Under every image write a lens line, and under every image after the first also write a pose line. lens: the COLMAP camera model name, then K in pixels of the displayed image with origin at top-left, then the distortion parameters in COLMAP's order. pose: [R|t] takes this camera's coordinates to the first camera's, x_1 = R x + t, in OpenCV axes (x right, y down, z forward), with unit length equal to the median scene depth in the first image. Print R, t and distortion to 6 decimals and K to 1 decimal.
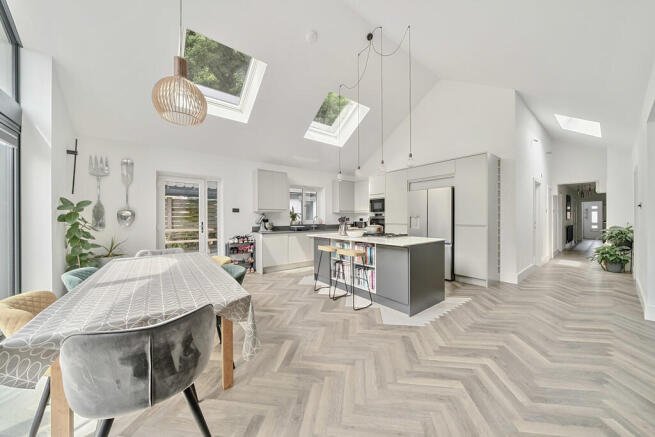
lens RADIAL K [[224.5, 0, 327.5], [0, 224.5, 218.5], [0, 0, 1]] dist [-0.000038, -0.000073]
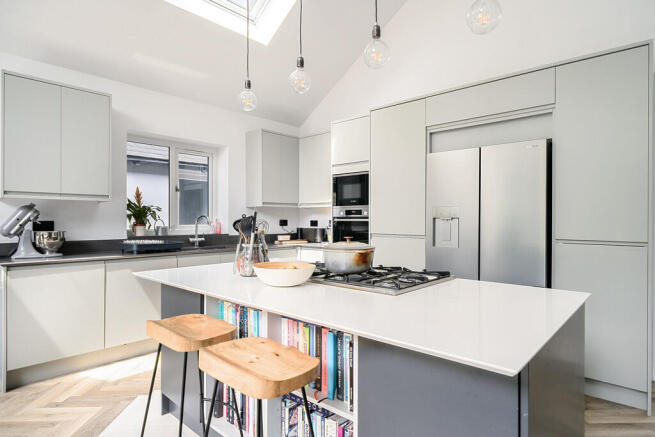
lens RADIAL K [[369.6, 0, 327.5], [0, 369.6, 218.5], [0, 0, 1]] dist [-0.000809, -0.000106]
pose [[0.985251, 0.006053, 0.171006, 0.062999], [-0.005117, 0.999969, -0.005915, -0.000955], [-0.171036, 0.004952, 0.985252, 0.336028]]
